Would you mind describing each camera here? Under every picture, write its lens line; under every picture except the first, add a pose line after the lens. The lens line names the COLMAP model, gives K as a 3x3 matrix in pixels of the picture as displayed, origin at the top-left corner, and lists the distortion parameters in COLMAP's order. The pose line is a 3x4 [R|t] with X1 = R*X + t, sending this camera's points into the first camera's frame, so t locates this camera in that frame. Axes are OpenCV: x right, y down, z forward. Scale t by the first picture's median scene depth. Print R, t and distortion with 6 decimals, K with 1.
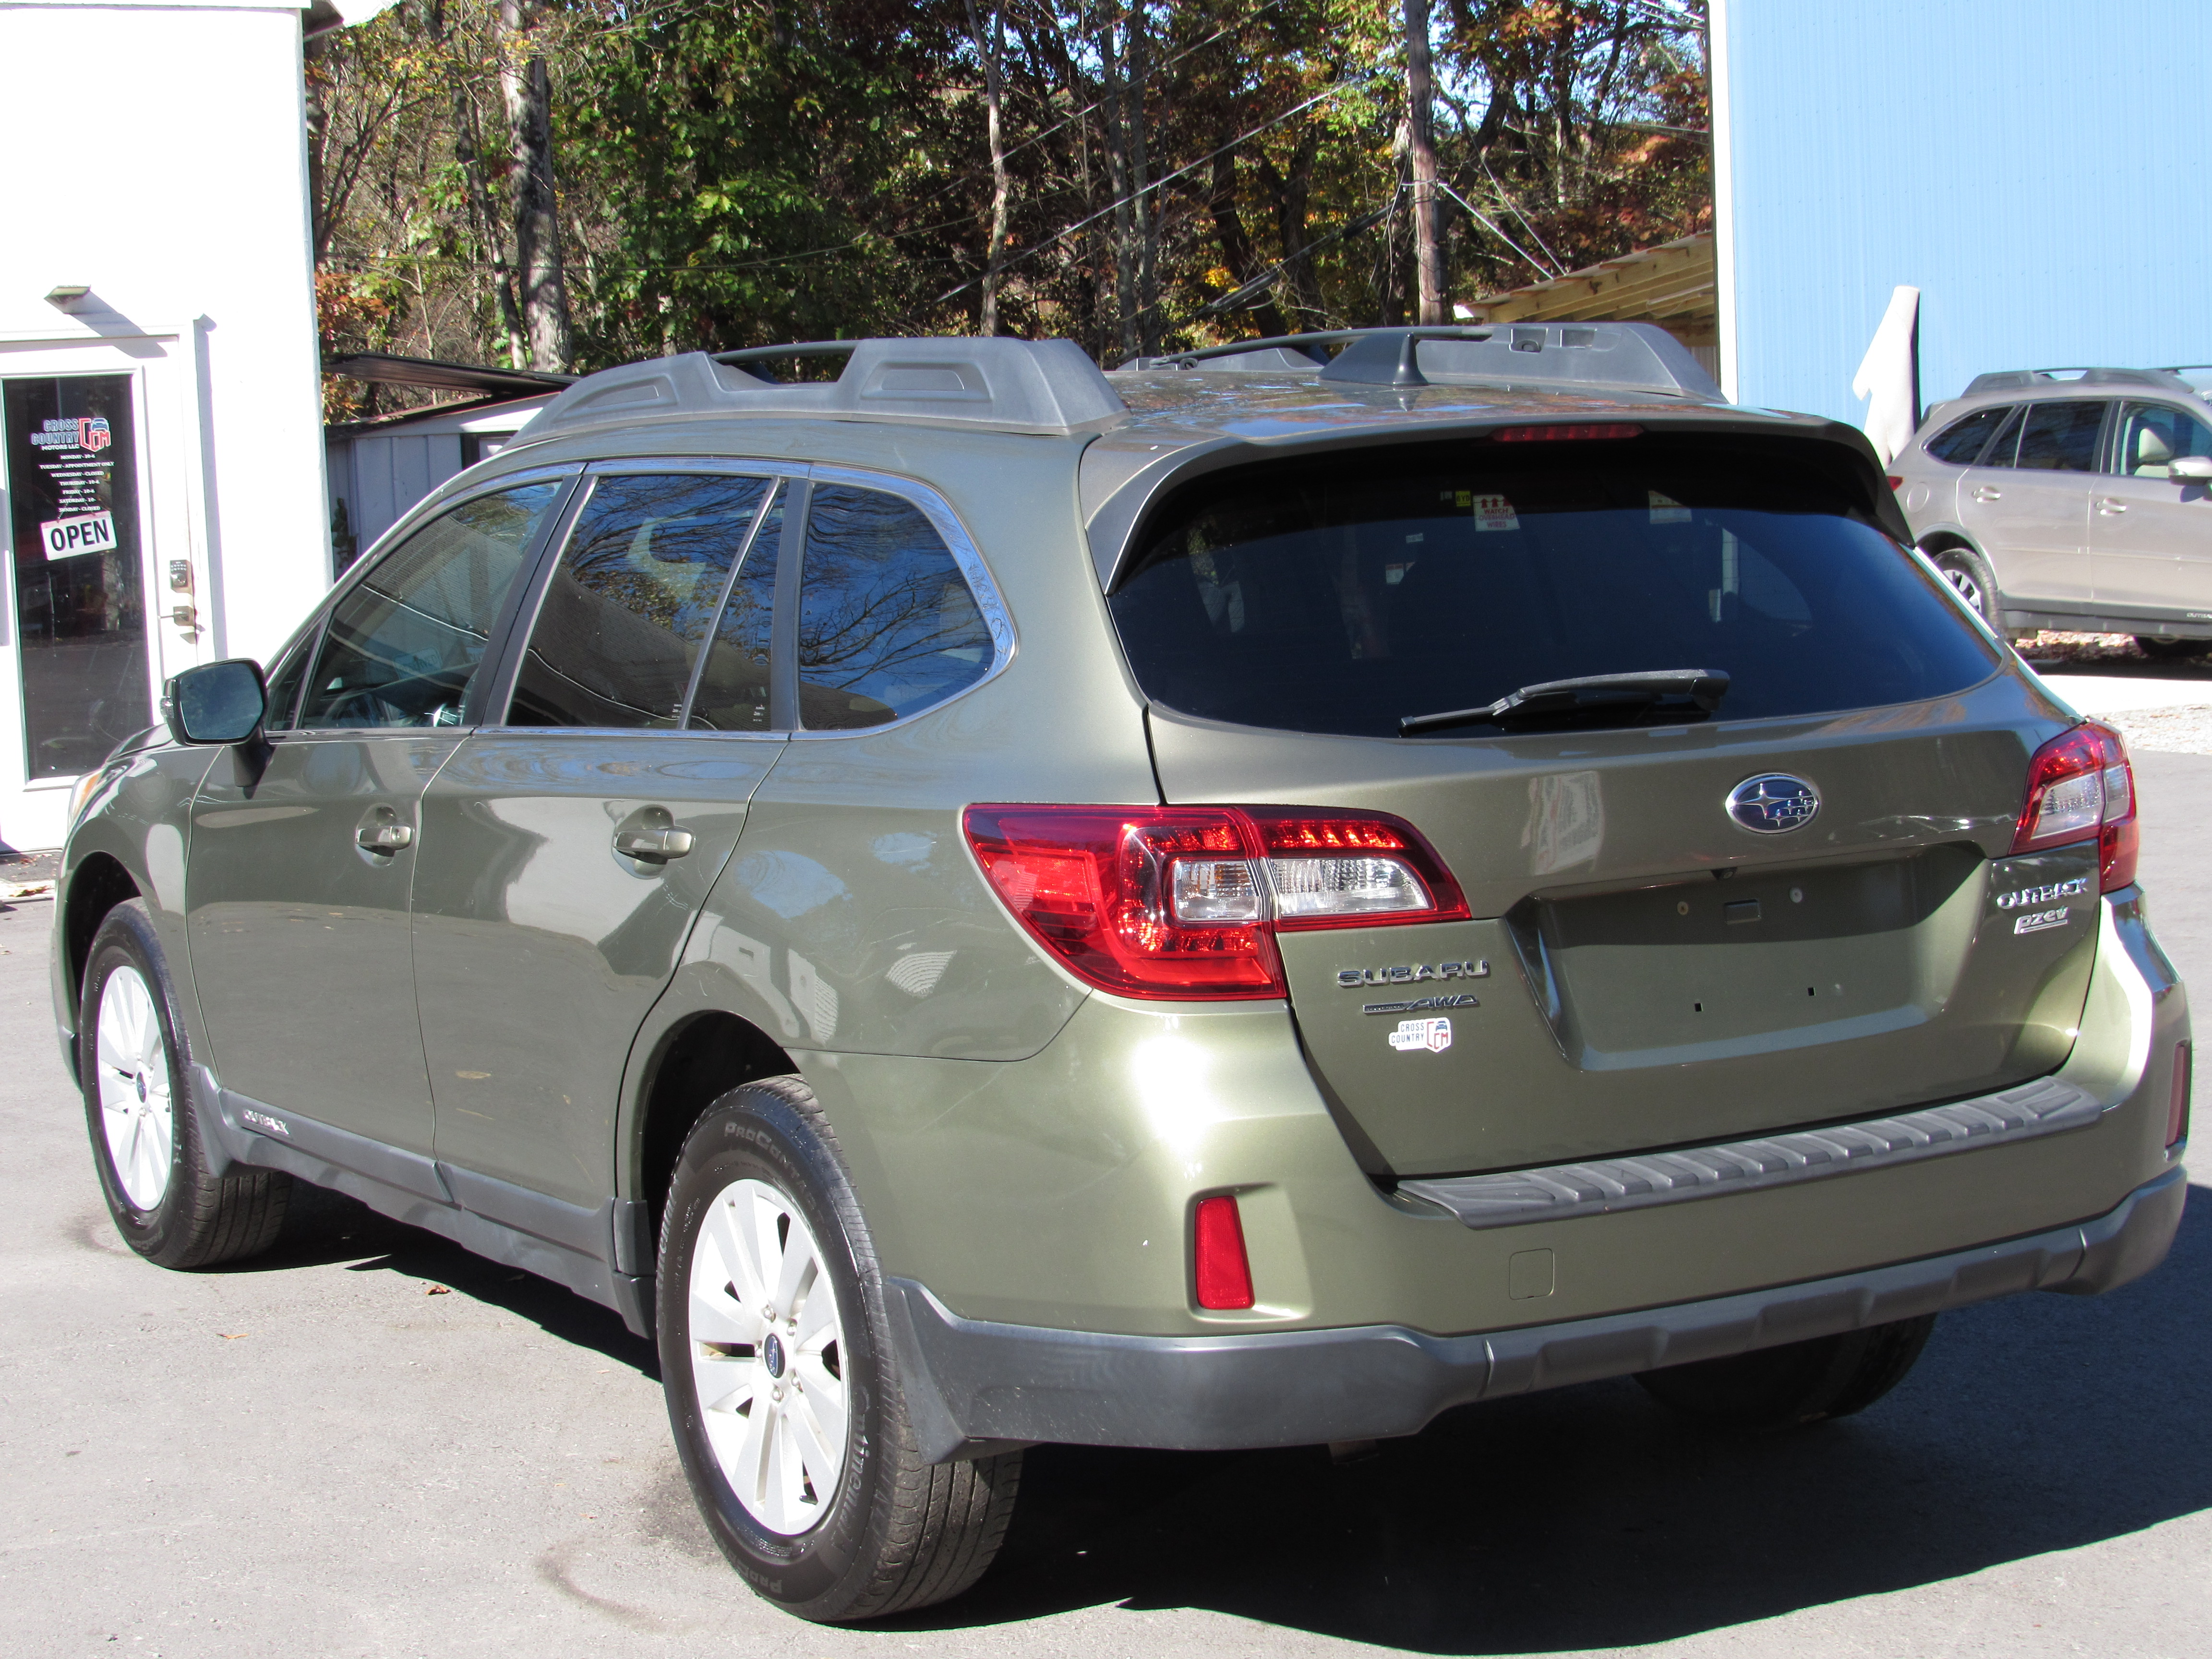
lens RADIAL K [[4039.8, 0, 1112.4], [0, 4039.8, 858.1], [0, 0, 1]] dist [-0.169192, 0.348281]
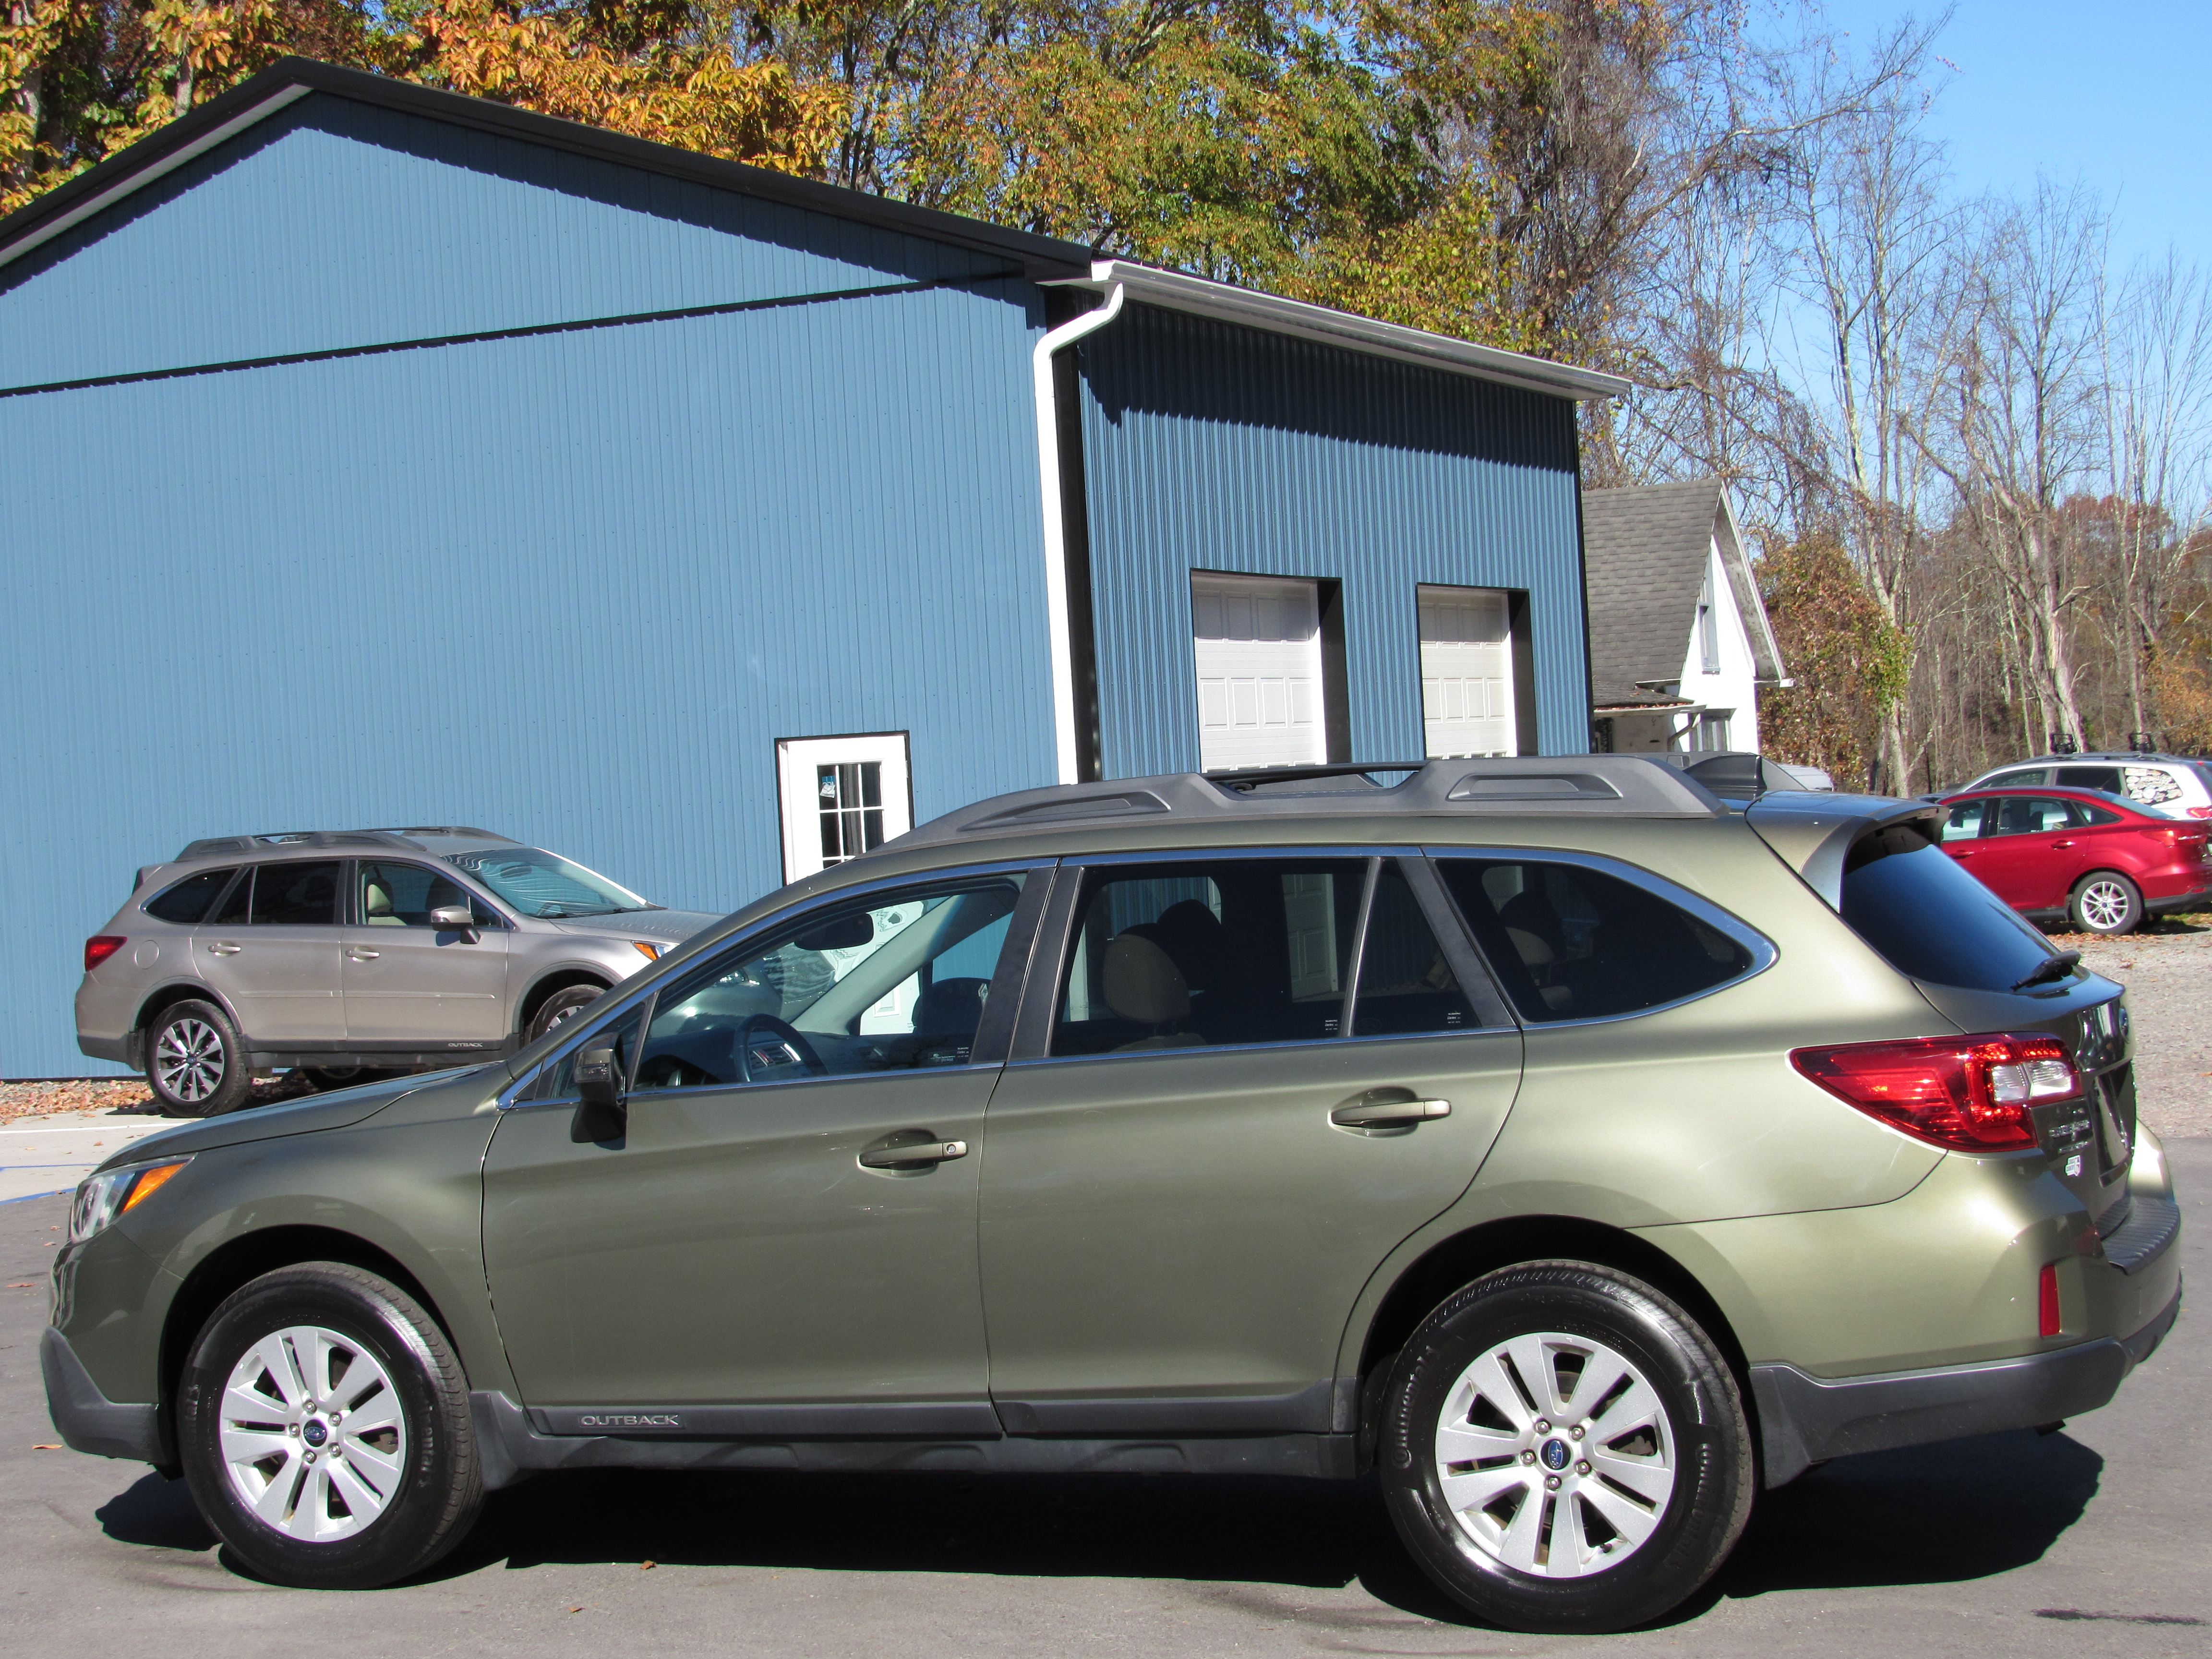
lens RADIAL K [[4033.7, 0, 1098.9], [0, 4033.7, 865.8], [0, 0, 1]] dist [-0.174167, 0.295409]
pose [[0.788331, -0.016896, 0.615019, -0.277550], [0.090746, 0.991883, -0.089068, 0.006944], [-0.608522, 0.126026, 0.783466, -0.013719]]
